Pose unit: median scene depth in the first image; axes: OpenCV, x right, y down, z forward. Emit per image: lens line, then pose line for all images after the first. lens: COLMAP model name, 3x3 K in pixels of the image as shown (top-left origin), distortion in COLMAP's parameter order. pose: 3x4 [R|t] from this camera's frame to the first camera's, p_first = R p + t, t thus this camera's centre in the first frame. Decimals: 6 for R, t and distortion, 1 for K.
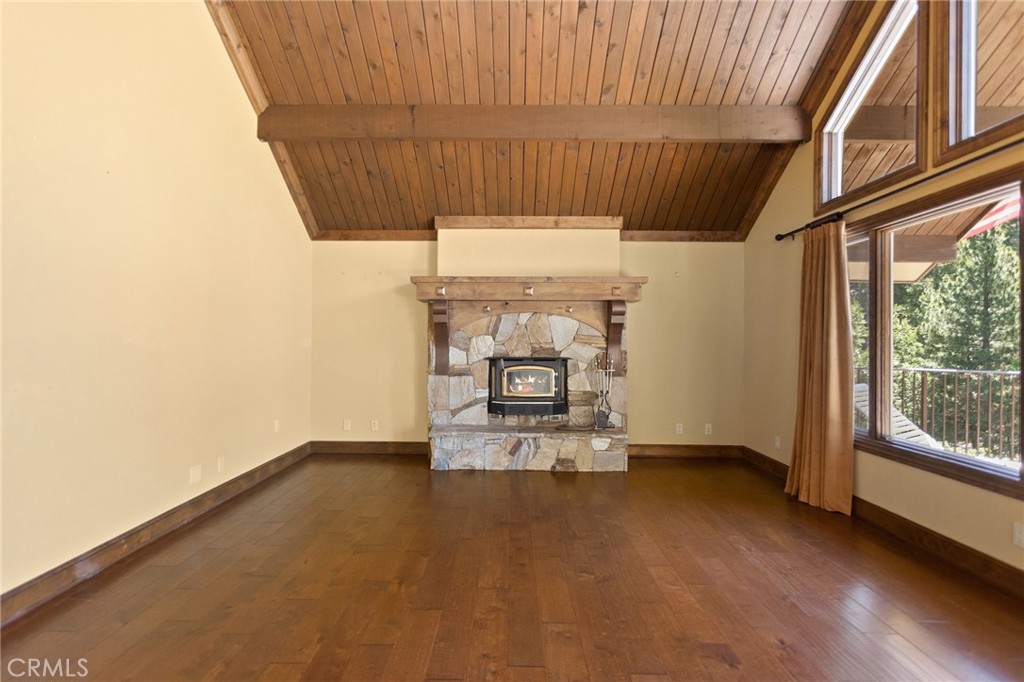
lens RADIAL K [[502.8, 0, 512.0], [0, 502.8, 341.0], [0, 0, 1]] dist [0.000056, 0.000011]
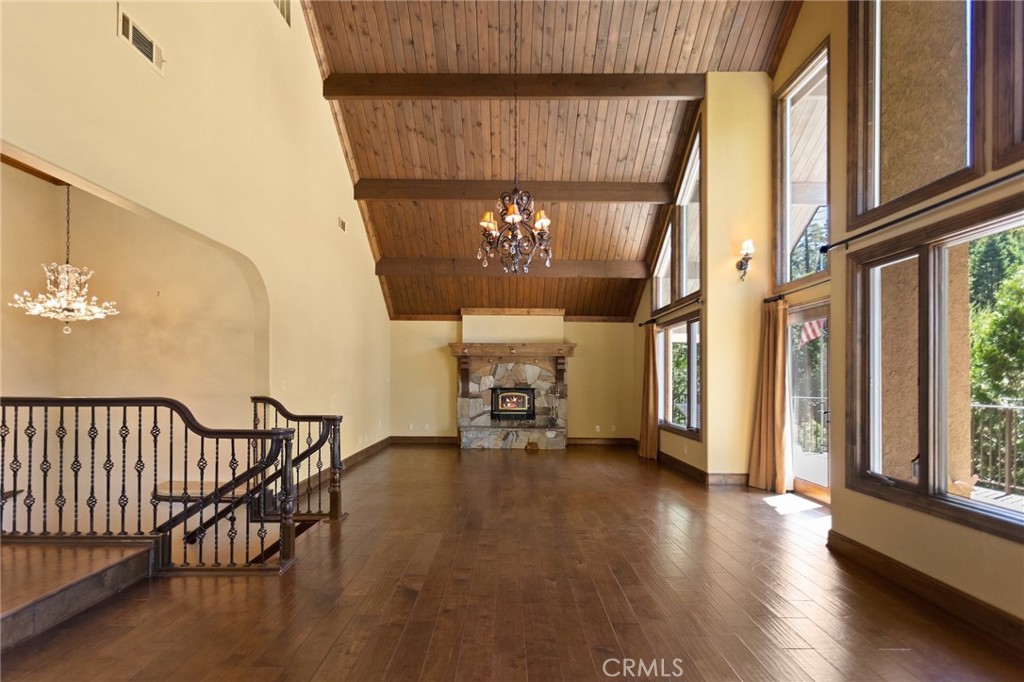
lens RADIAL K [[502.4, 0, 491.2], [0, 502.4, 282.7], [0, 0, 1]] dist [-0.026505, -0.000057]
pose [[0.999614, -0.004593, -0.027389, 0.005345], [-0.000489, 0.983162, -0.182737, -0.010053], [0.027767, 0.182680, 0.982780, -0.854711]]
